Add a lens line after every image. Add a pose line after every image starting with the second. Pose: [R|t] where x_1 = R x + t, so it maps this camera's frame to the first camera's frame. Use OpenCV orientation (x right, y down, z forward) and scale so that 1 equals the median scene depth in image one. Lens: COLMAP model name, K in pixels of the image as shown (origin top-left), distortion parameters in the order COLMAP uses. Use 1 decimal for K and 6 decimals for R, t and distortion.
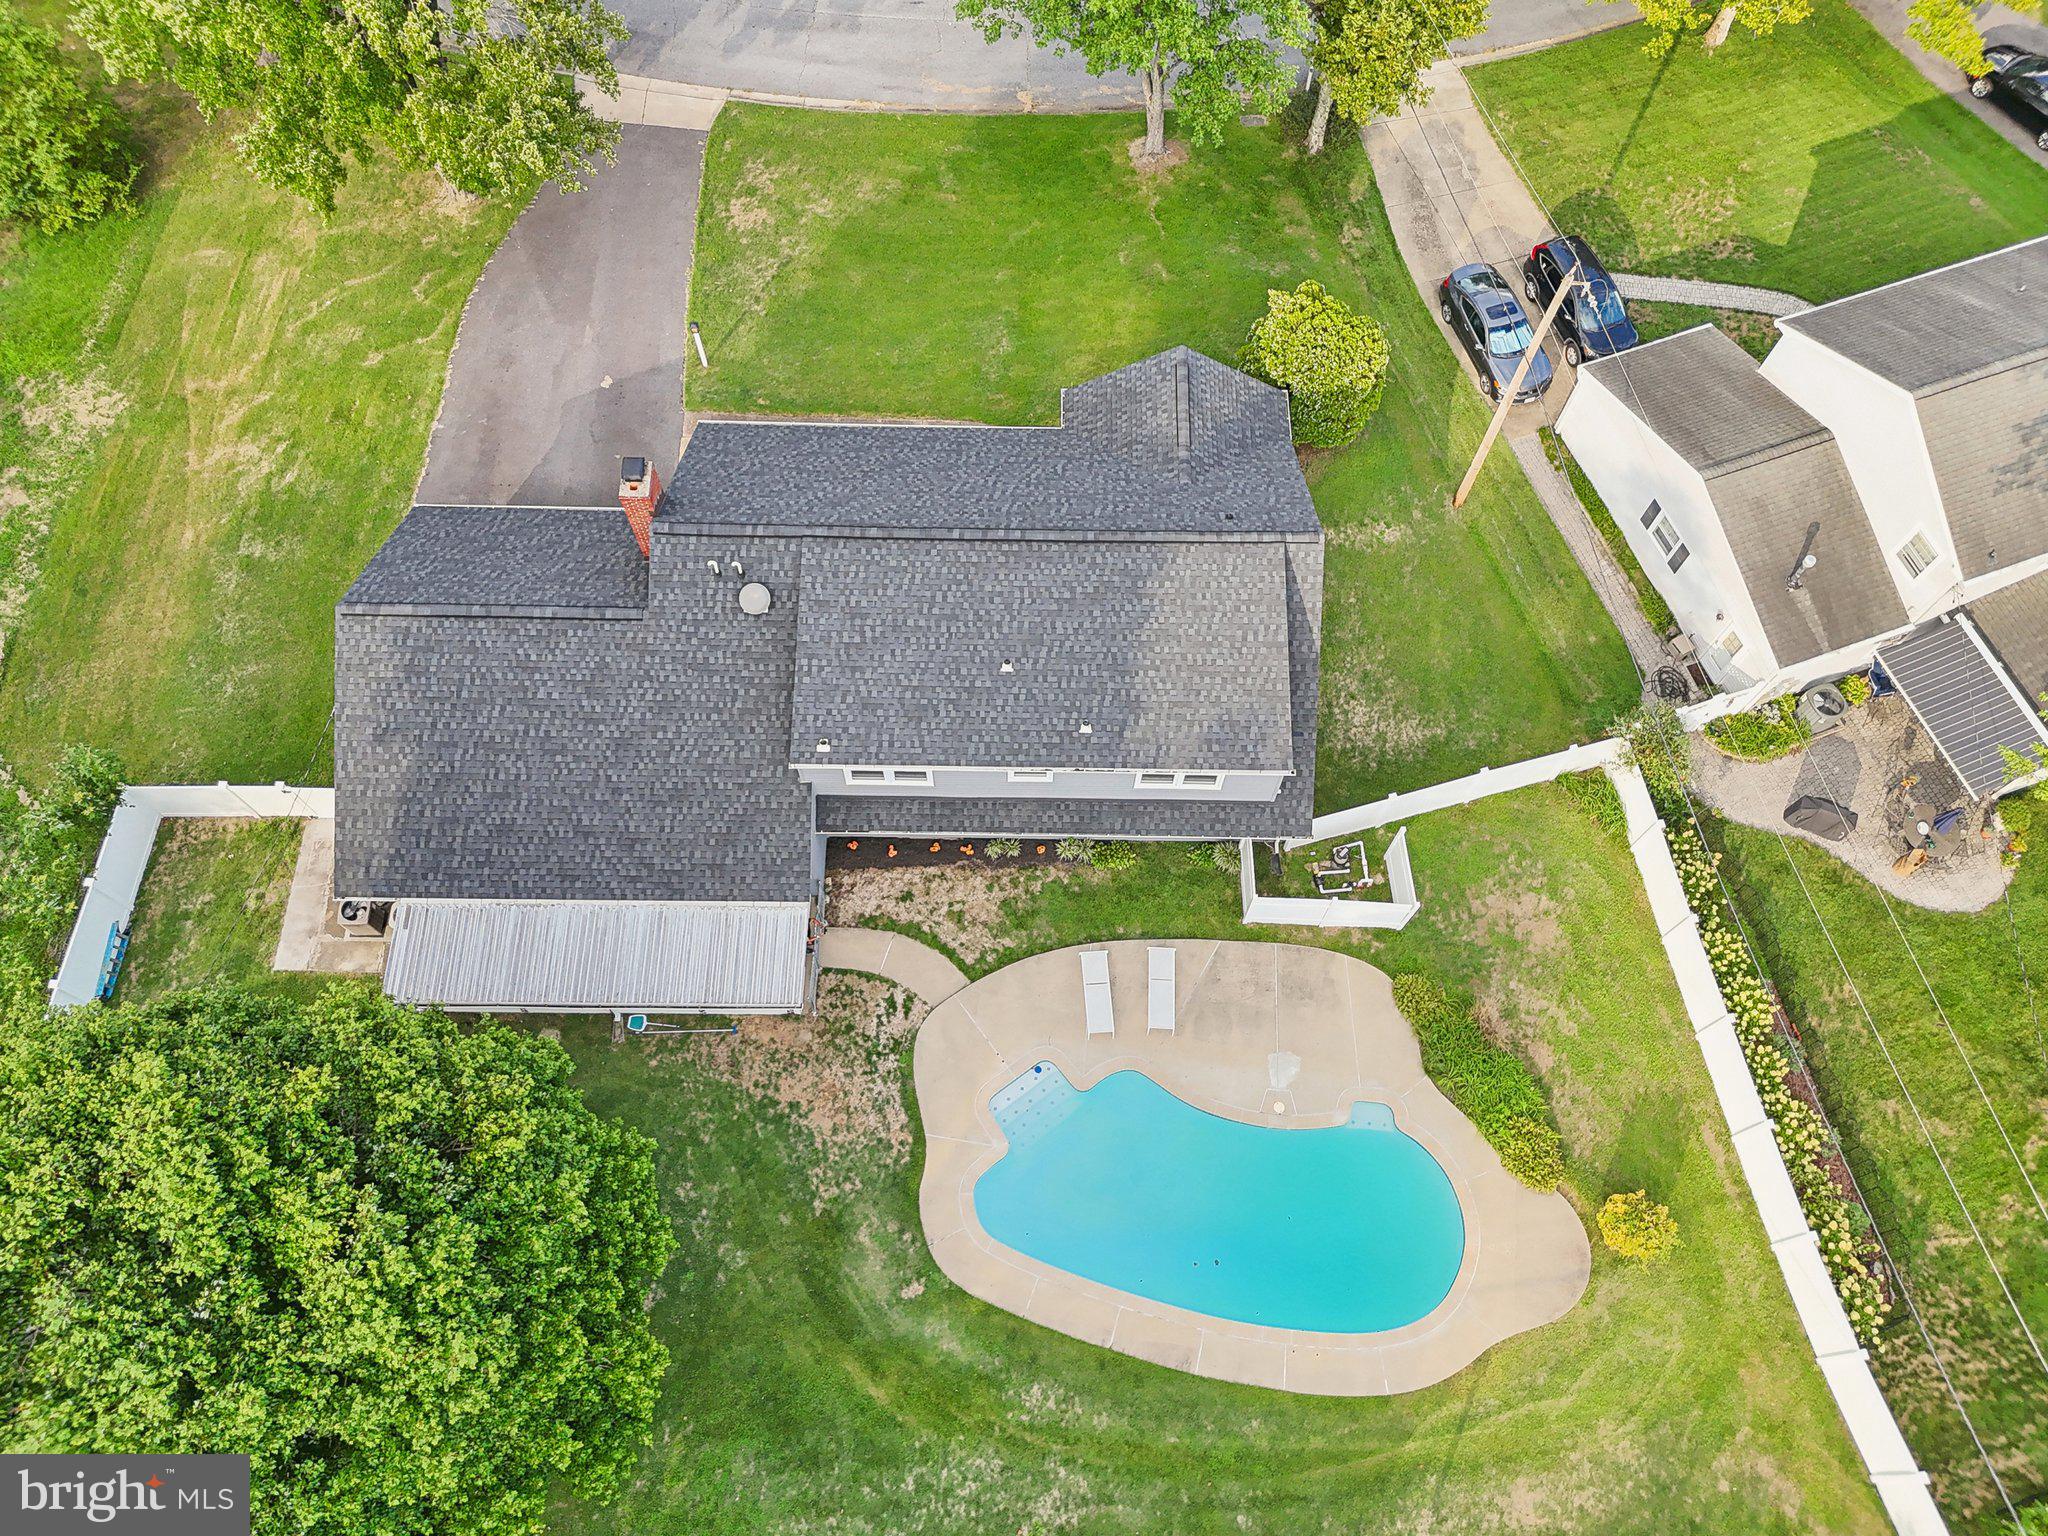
lens RADIAL K [[1548.6, 0, 1031.3], [0, 1548.6, 754.4], [0, 0, 1]] dist [0.060992, -0.062764]
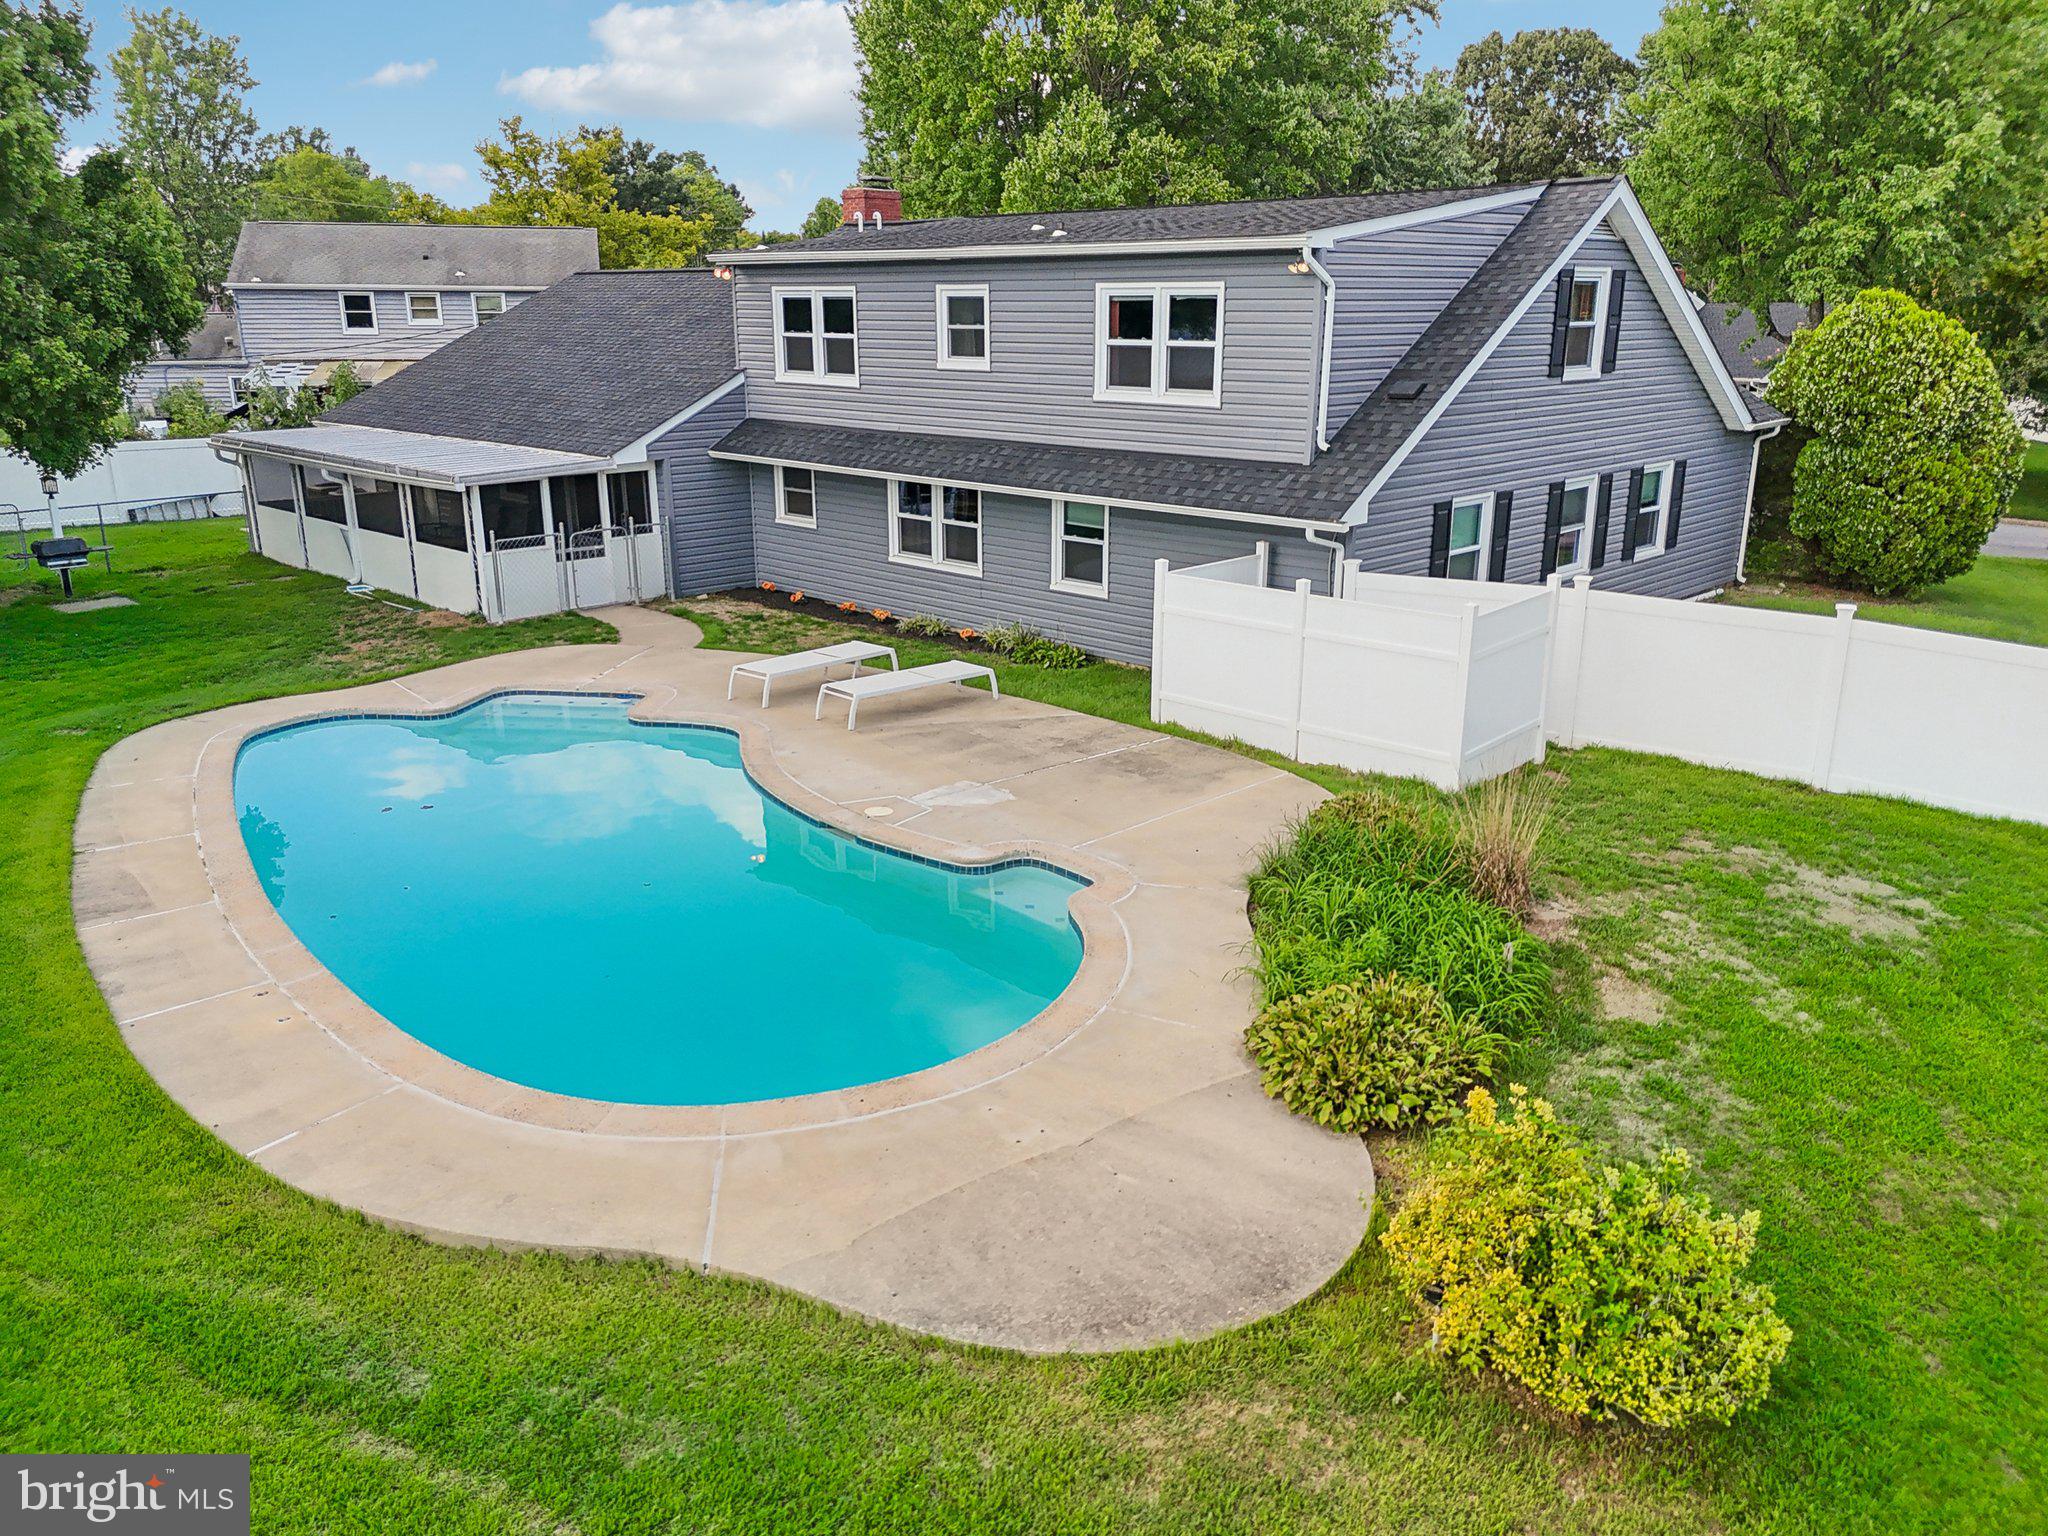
lens RADIAL K [[1548.6, 0, 1036.4], [0, 1548.6, 775.3], [0, 0, 1]] dist [0.060992, -0.062764]
pose [[0.722599, 0.188781, -0.664991, 0.431484], [-0.624486, 0.590789, -0.510868, 0.384593], [0.296427, 0.784430, 0.544795, 0.778196]]
